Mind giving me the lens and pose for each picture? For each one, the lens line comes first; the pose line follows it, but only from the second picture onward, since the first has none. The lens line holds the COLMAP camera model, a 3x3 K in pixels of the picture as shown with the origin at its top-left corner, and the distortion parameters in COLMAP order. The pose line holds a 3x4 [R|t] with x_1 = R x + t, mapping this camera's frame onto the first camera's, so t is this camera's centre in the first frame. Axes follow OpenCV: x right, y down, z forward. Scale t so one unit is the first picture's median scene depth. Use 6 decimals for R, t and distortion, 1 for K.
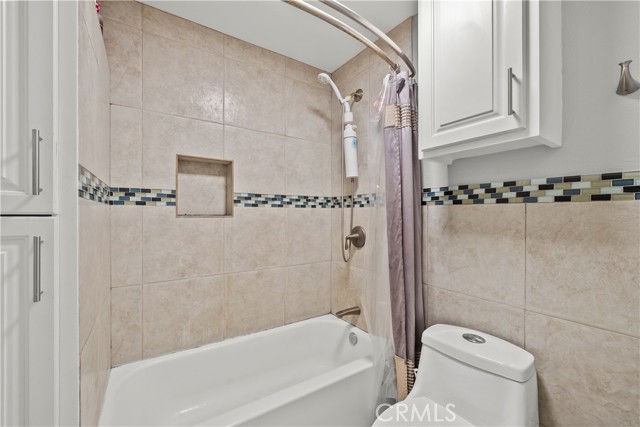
lens RADIAL K [[253.7, 0, 320.0], [0, 253.7, 213.5], [0, 0, 1]] dist [0.000192, 0.000185]
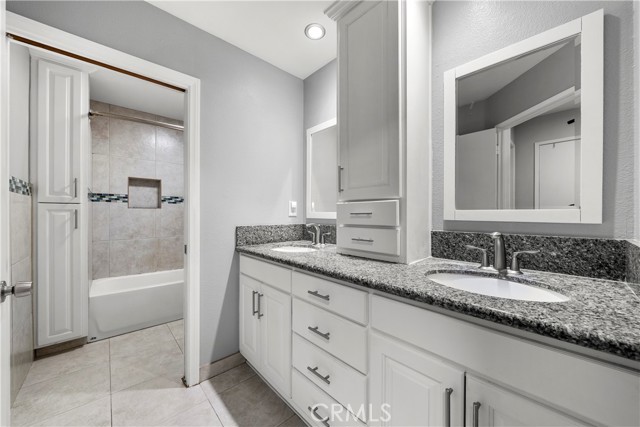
lens RADIAL K [[231.1, 0, 320.0], [0, 231.1, 213.5], [0, 0, 1]] dist [-0.000105, -0.000078]
pose [[0.990629, -0.000470, 0.136580, 0.691860], [0.000785, 0.999997, -0.002250, 0.062486], [-0.136578, 0.002336, 0.990627, -1.024060]]
